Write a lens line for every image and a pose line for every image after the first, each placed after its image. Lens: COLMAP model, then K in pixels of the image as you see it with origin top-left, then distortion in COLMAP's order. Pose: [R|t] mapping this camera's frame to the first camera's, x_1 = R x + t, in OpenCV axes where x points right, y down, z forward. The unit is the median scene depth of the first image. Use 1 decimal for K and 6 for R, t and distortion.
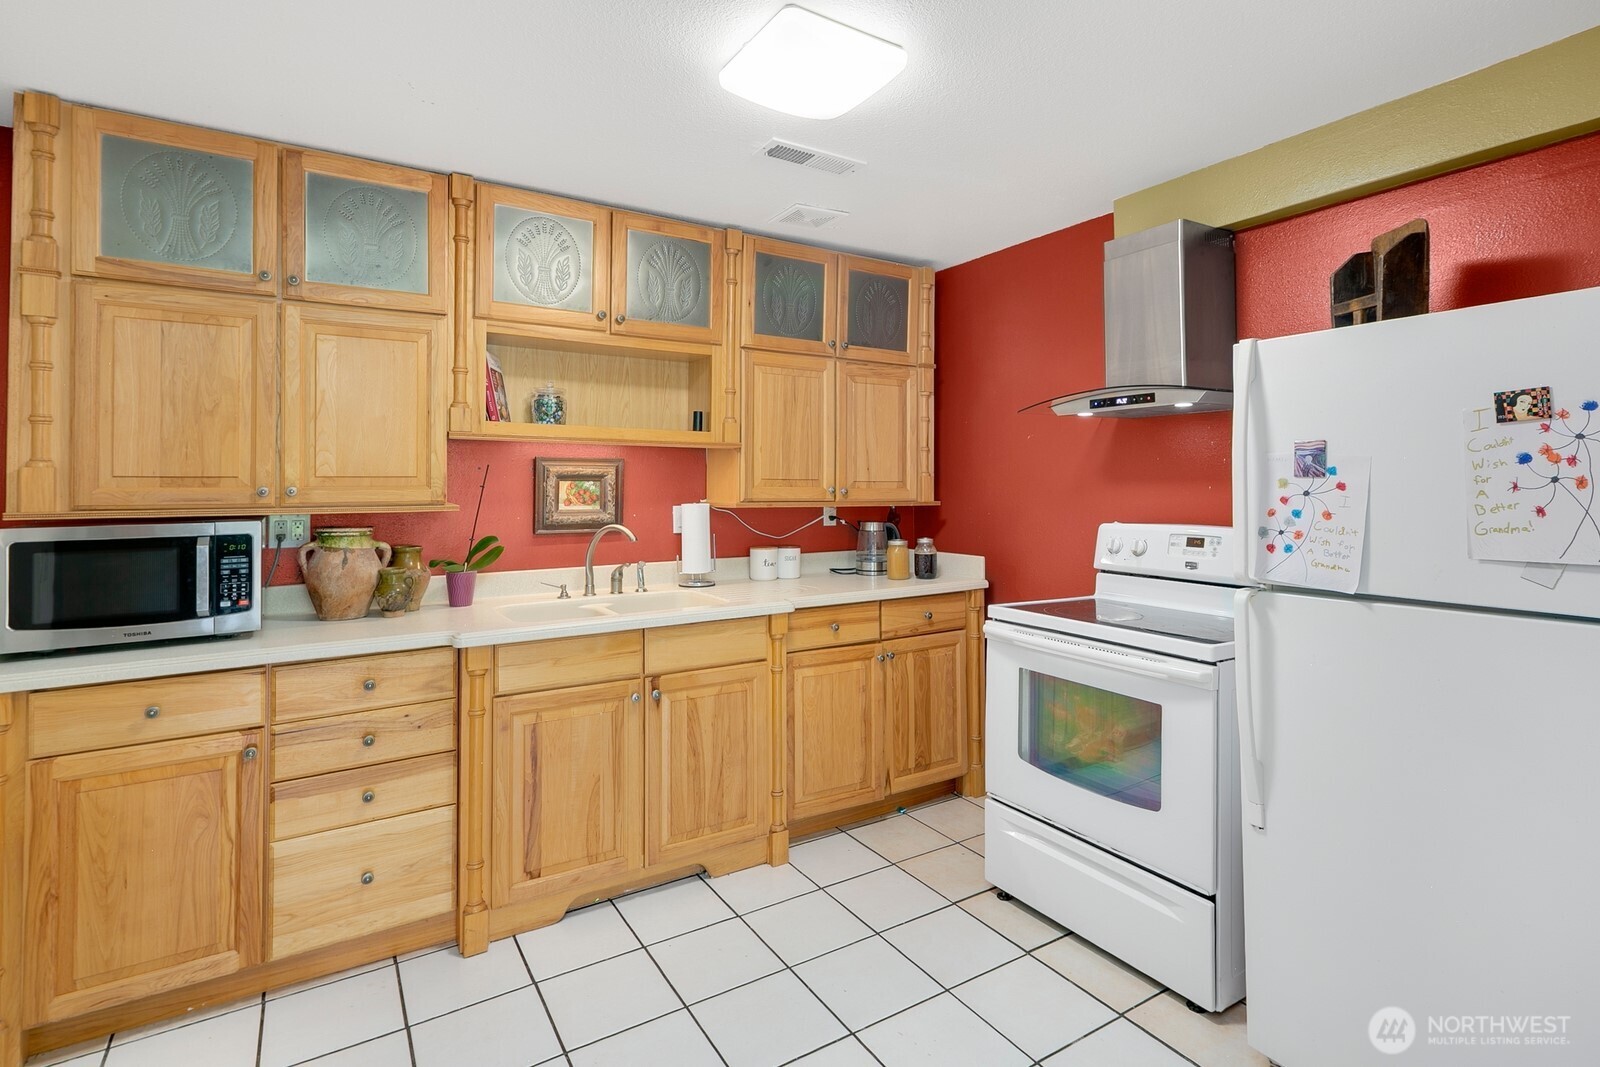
lens RADIAL K [[775.0, 0, 801.8], [0, 775.0, 465.1], [0, 0, 1]] dist [0.002867, 0.000944]
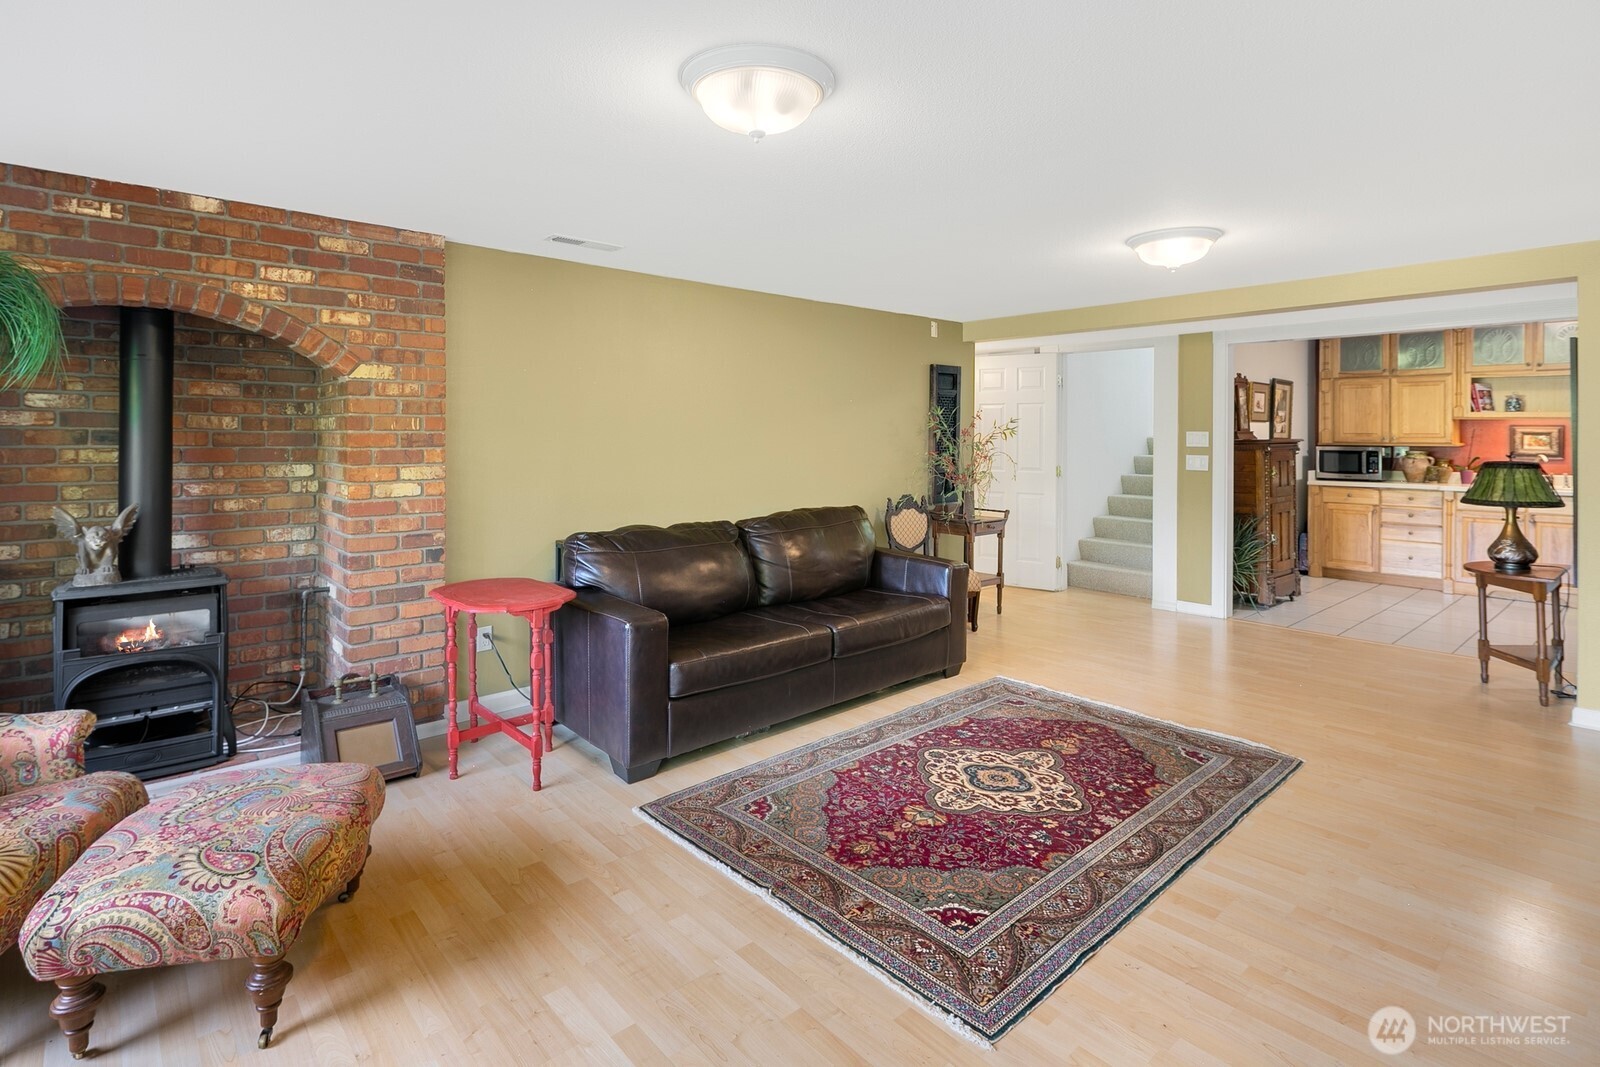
lens RADIAL K [[790.6, 0, 802.9], [0, 790.6, 445.8], [0, 0, 1]] dist [0.003295, -0.000324]
pose [[0.174358, 0.017116, -0.984534, 1.779224], [0.018496, 0.999616, 0.020654, -0.039296], [0.984509, -0.021811, 0.173974, -1.632048]]
